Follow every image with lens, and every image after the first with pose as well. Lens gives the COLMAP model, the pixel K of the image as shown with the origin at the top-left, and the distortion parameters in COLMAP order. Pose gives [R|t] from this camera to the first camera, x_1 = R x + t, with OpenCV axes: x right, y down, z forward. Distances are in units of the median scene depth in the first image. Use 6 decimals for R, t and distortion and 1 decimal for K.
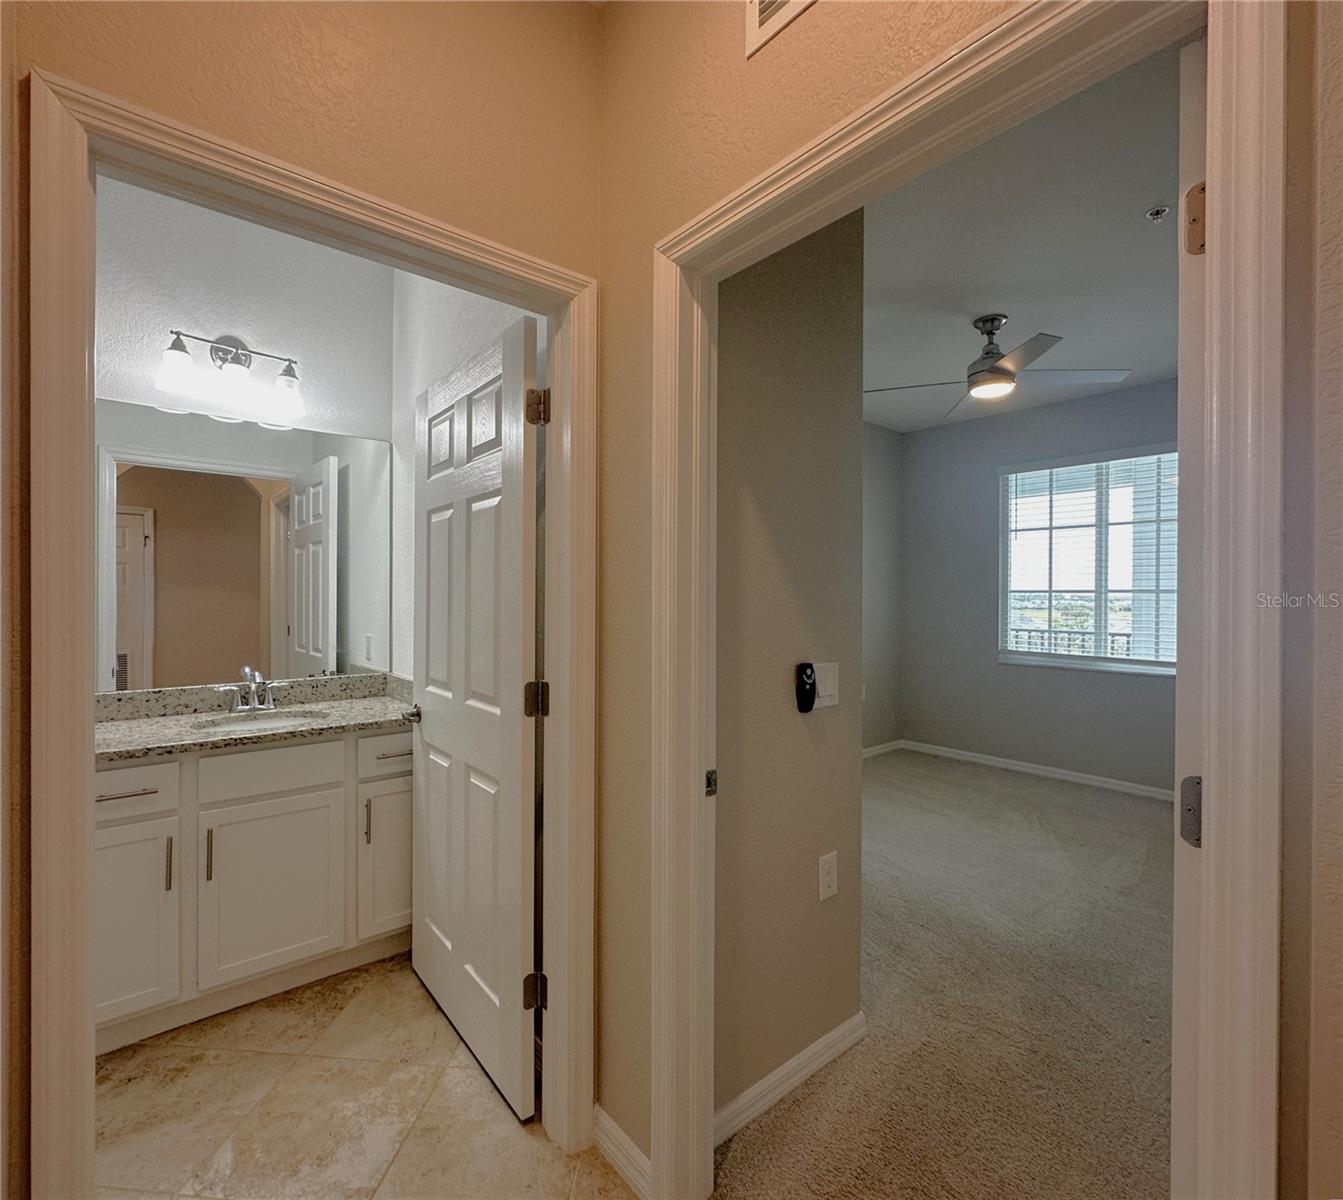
lens RADIAL K [[629.7, 0, 664.9], [0, 629.7, 605.3], [0, 0, 1]] dist [0.000751, -0.000252]
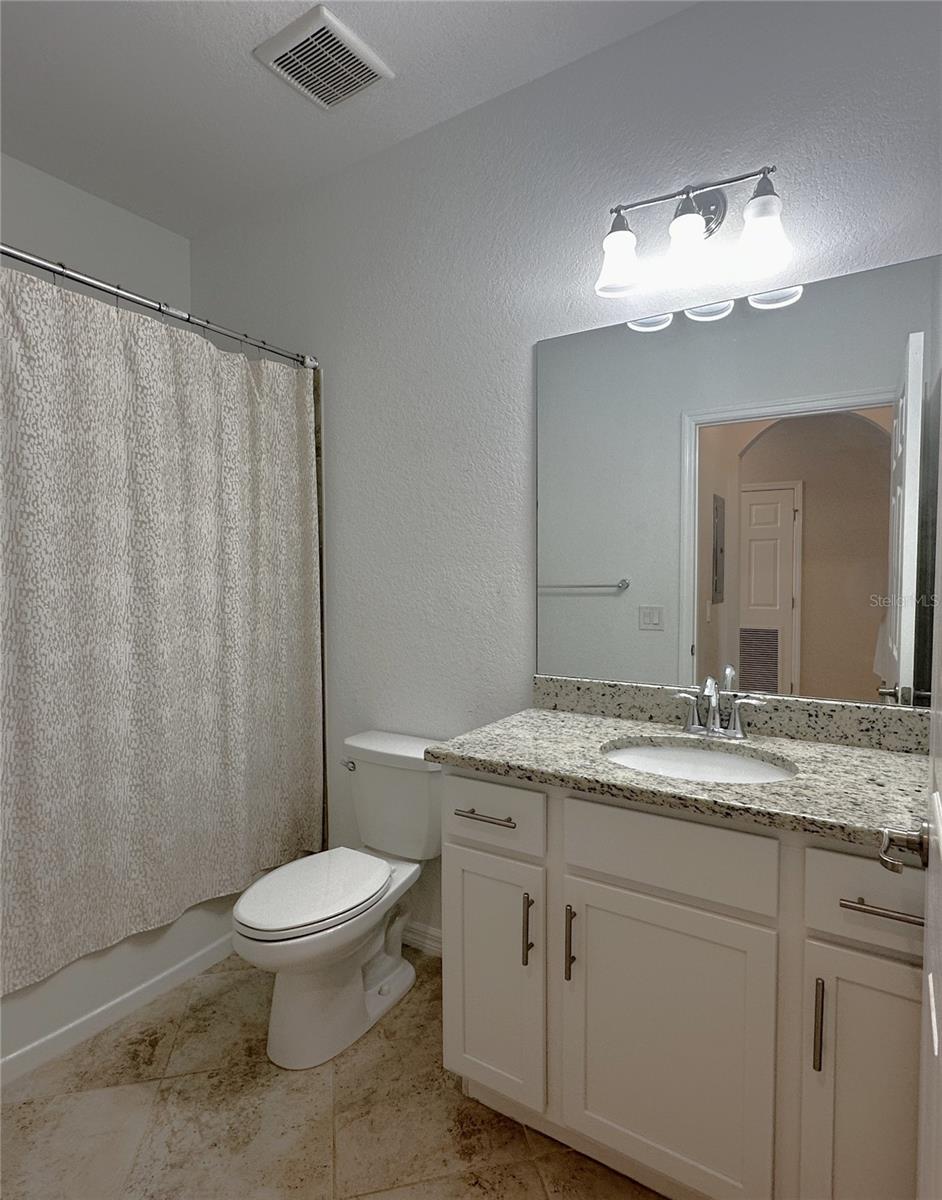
lens RADIAL K [[639.0, 0, 470.8], [0, 639.0, 598.0], [0, 0, 1]] dist [0.000038, 0.000012]
pose [[0.302633, 0.030458, -0.952620, -0.093023], [-0.009803, 0.999536, 0.028844, 0.004799], [0.953057, 0.000609, 0.302791, 0.586617]]
